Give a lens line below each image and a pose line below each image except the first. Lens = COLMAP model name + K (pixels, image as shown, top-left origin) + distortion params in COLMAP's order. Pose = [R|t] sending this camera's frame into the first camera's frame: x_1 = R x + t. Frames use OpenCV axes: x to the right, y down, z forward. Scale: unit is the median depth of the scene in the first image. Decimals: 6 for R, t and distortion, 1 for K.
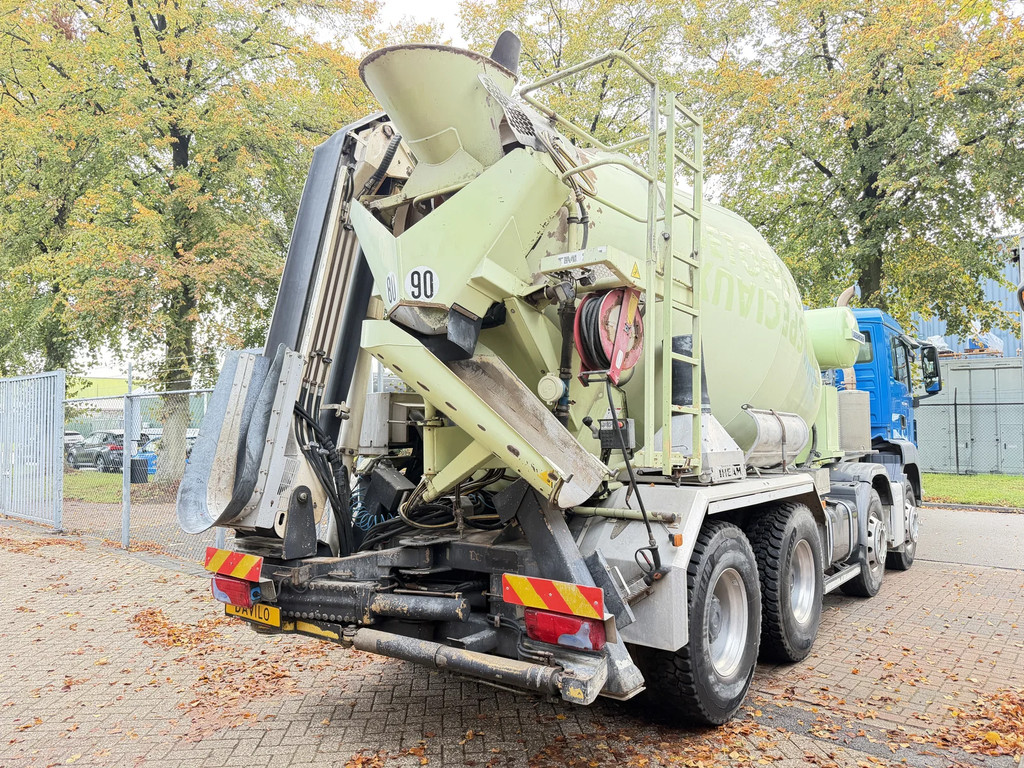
lens RADIAL K [[717.5, 0, 512.0], [0, 717.5, 384.0], [0, 0, 1]] dist [0.076405, -0.002838]
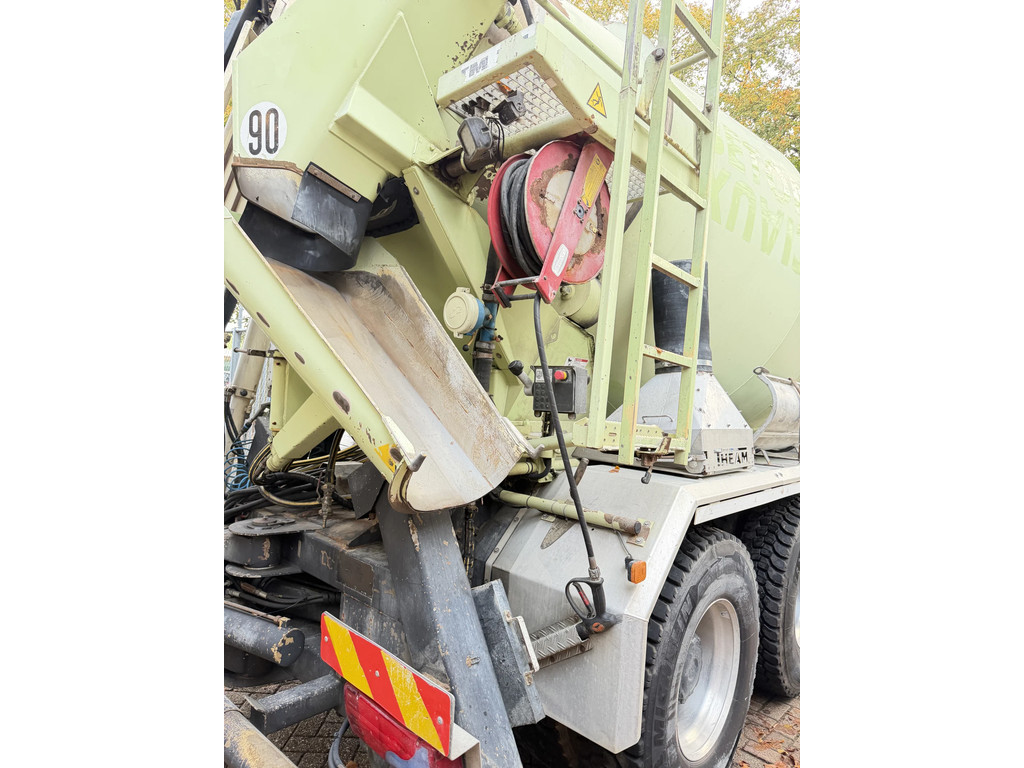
lens RADIAL K [[550.9, 0, 512.0], [0, 550.9, 384.0], [0, 0, 1]] dist [0.021255, -0.000311]
pose [[0.994648, 0.070466, -0.075560, 0.139363], [-0.066924, 0.996582, 0.048431, 0.042788], [0.078715, -0.043115, 0.995964, 0.505019]]
